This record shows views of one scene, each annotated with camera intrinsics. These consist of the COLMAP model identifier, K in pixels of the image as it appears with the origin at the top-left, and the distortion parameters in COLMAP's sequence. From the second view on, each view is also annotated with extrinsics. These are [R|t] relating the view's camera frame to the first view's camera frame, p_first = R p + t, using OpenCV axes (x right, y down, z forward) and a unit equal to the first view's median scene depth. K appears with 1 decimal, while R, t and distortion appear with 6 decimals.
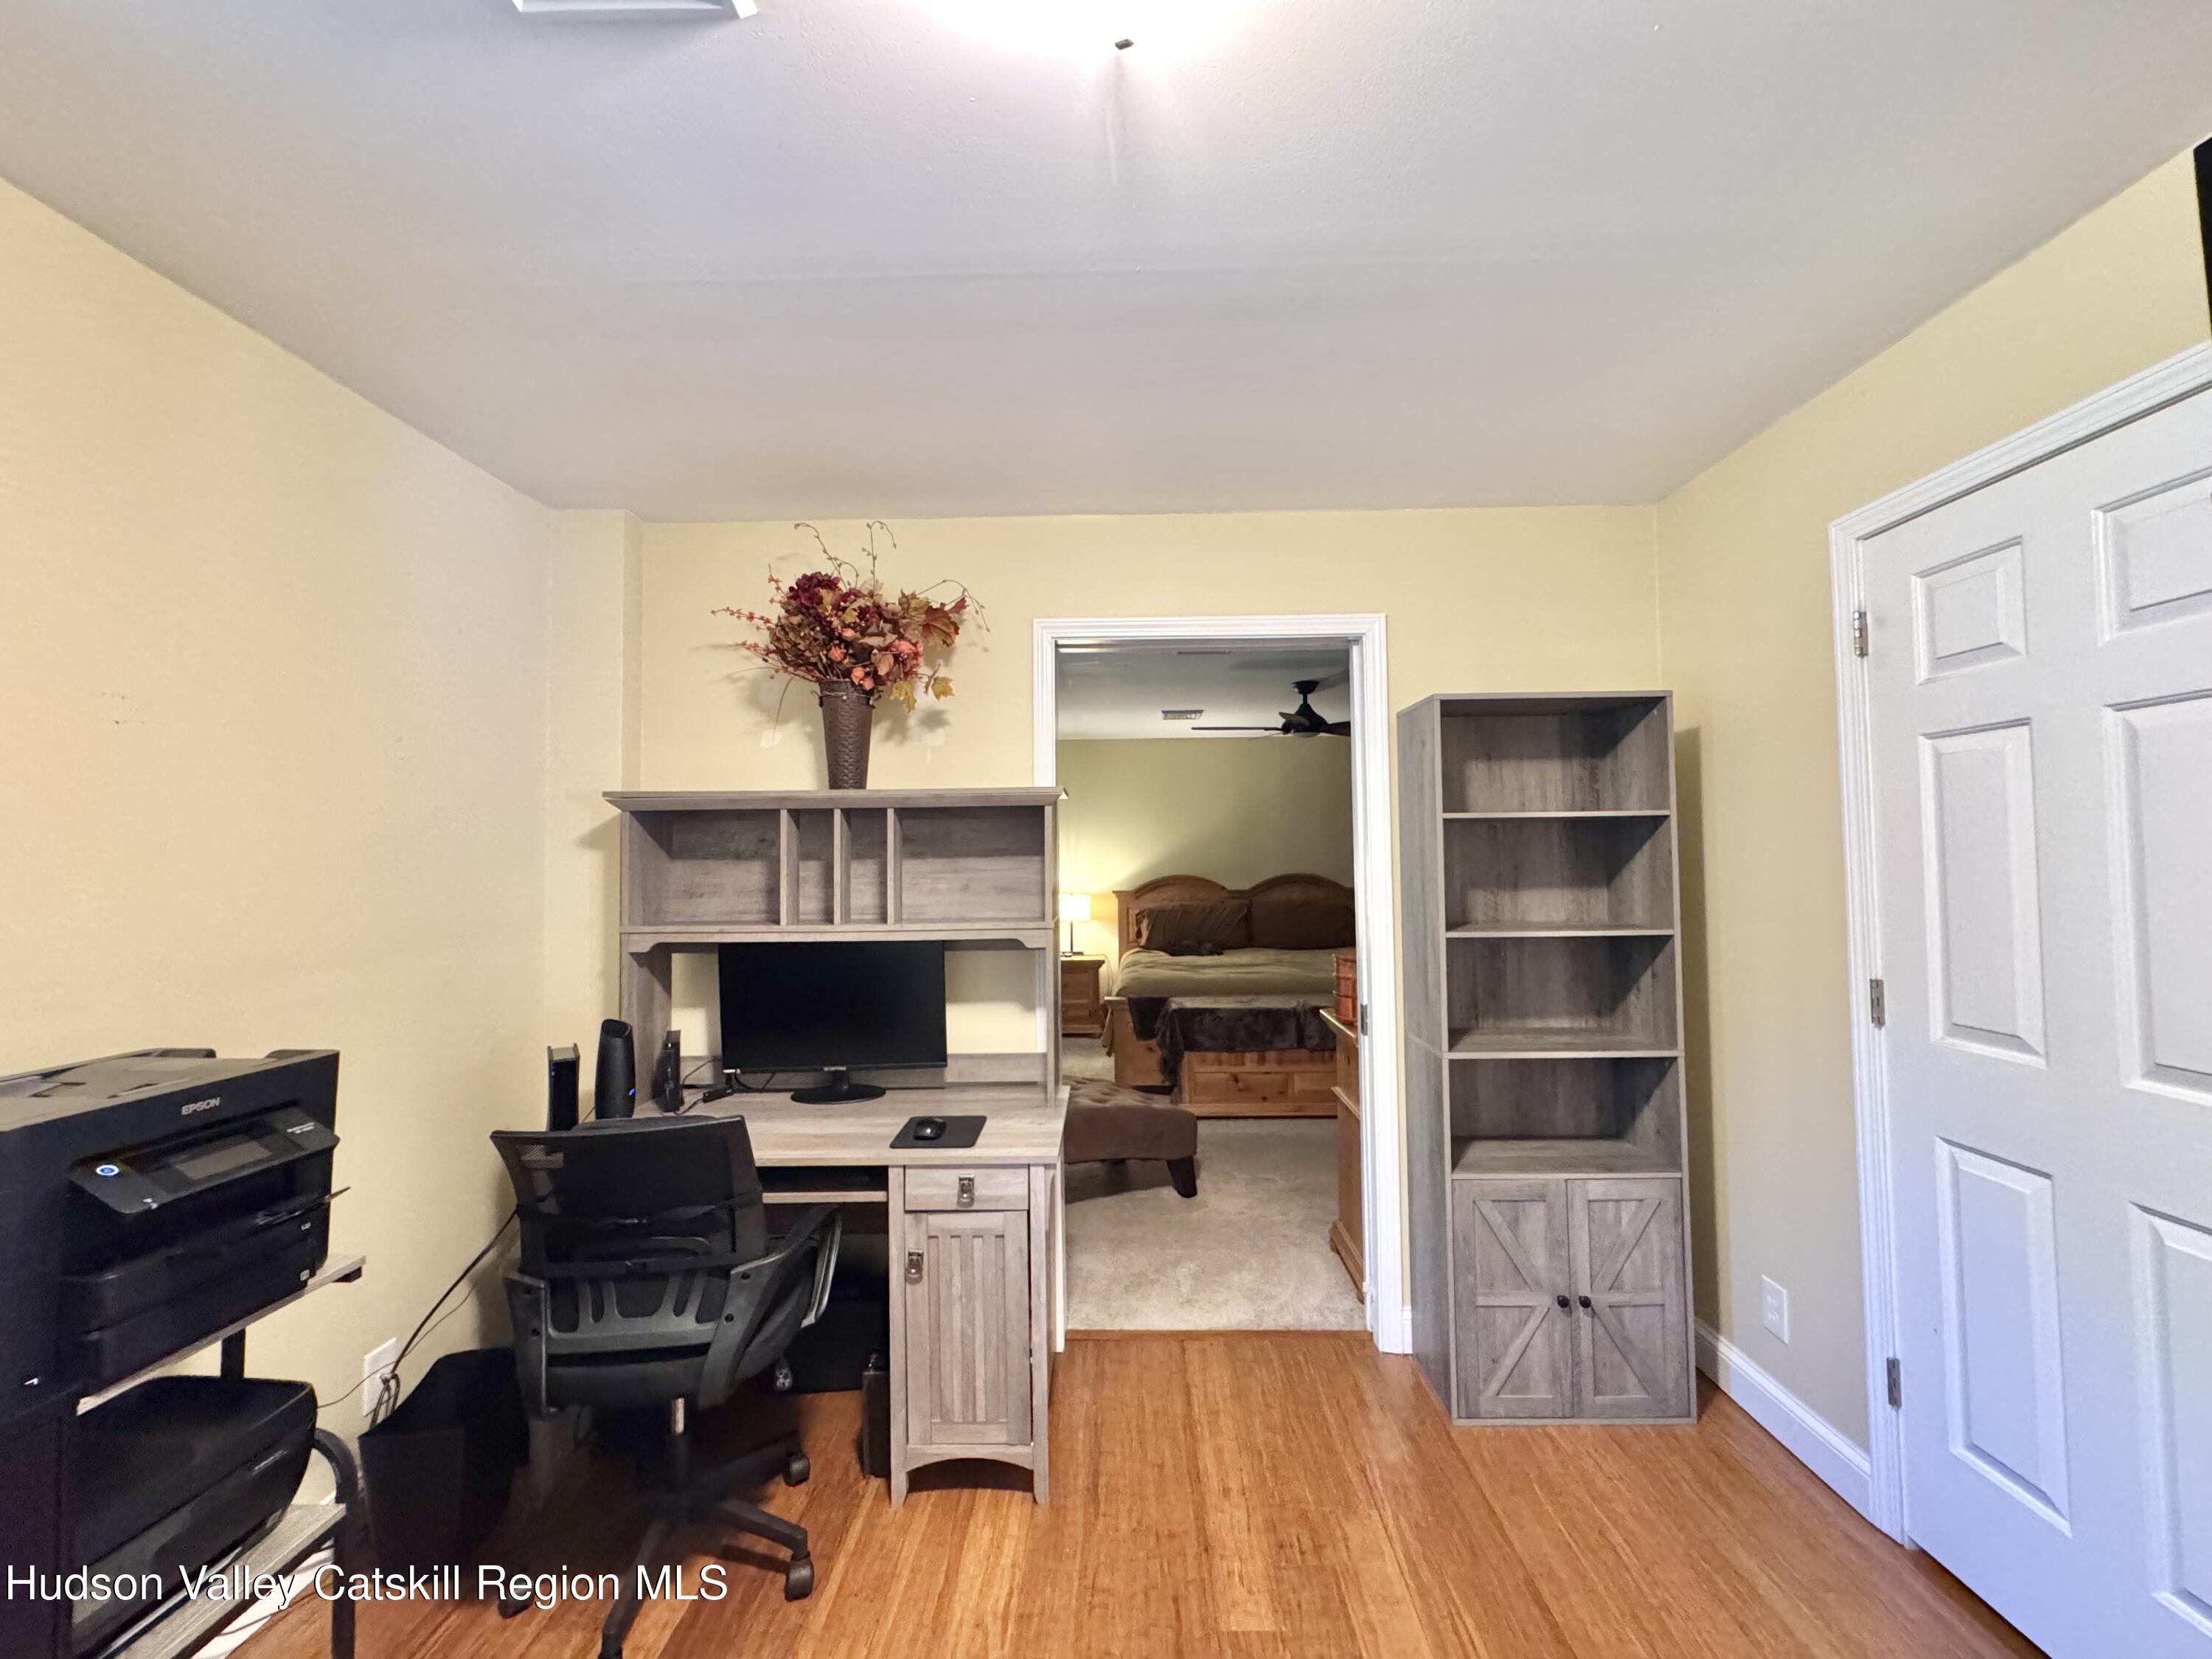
lens RADIAL K [[880.4, 0, 1108.2], [0, 880.4, 831.3], [0, 0, 1]] dist [-0.002890, 0.000101]
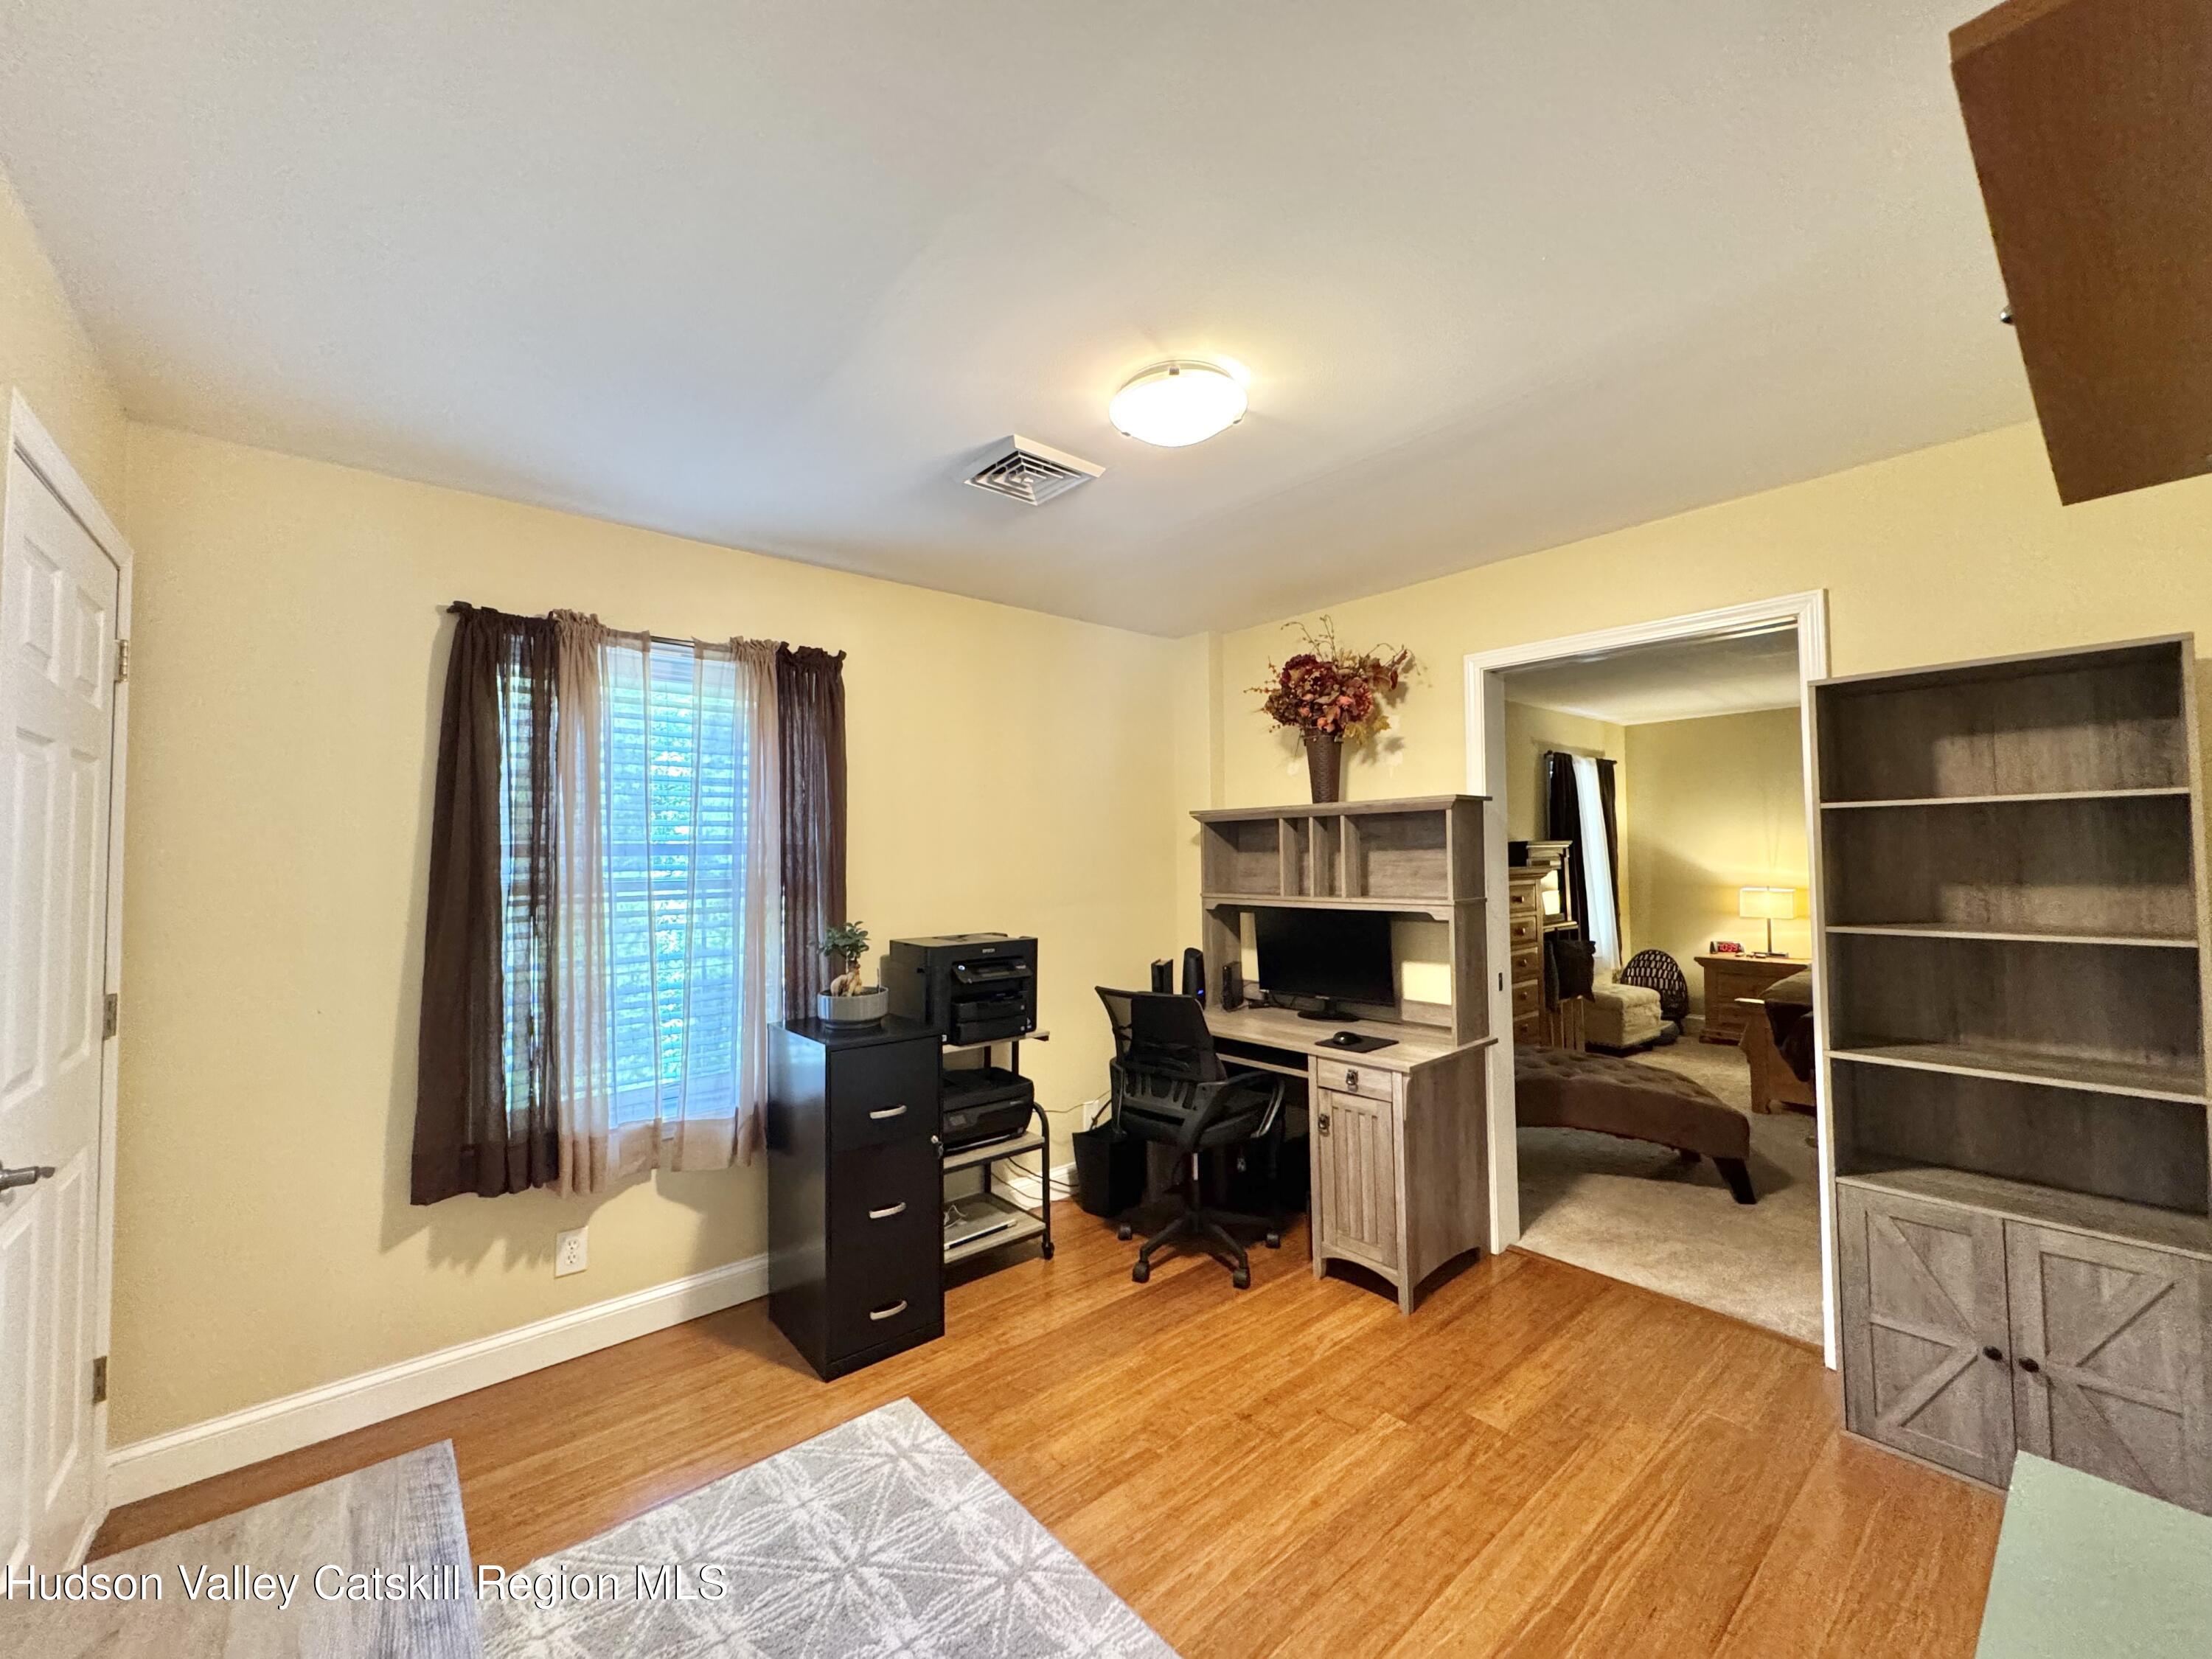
lens RADIAL K [[880.4, 0, 1108.2], [0, 880.4, 831.3], [0, 0, 1]] dist [-0.002890, 0.000101]
pose [[0.666036, -0.018587, -0.745688, 0.561607], [0.029020, 0.999578, 0.001004, -0.013282], [0.745355, -0.022309, 0.666295, -0.221250]]
